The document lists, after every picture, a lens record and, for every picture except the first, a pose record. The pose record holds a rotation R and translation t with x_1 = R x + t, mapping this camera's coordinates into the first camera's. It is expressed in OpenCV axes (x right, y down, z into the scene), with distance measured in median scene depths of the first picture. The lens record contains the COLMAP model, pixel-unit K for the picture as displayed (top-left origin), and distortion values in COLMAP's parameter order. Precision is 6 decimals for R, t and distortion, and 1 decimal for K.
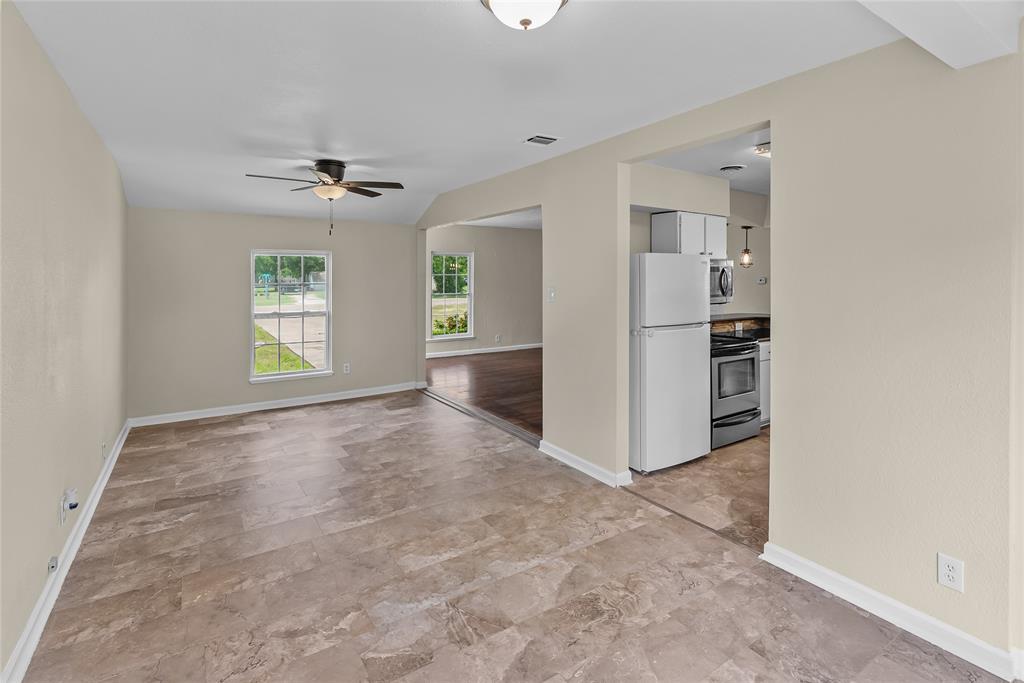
lens RADIAL K [[479.9, 0, 518.7], [0, 479.9, 337.8], [0, 0, 1]] dist [-0.006628, -0.000807]
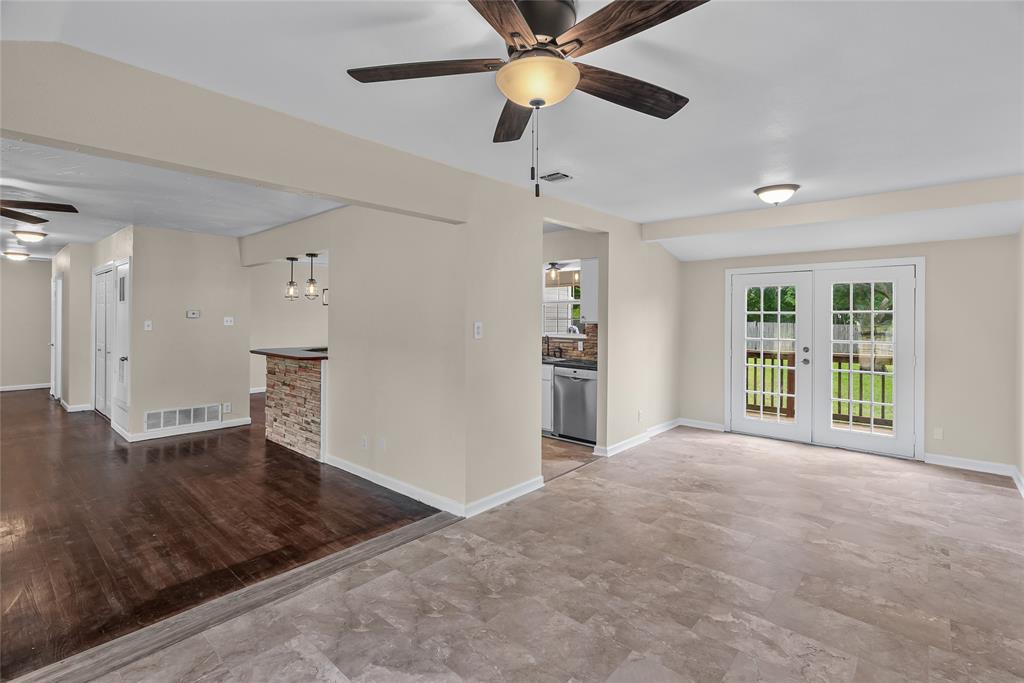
lens RADIAL K [[479.9, 0, 504.8], [0, 479.9, 316.2], [0, 0, 1]] dist [-0.006628, -0.000807]
pose [[-0.243018, -0.001661, 0.970020, -1.078674], [0.113595, 0.993069, 0.030159, -0.177562], [-0.963348, 0.117519, -0.241145, 1.540543]]
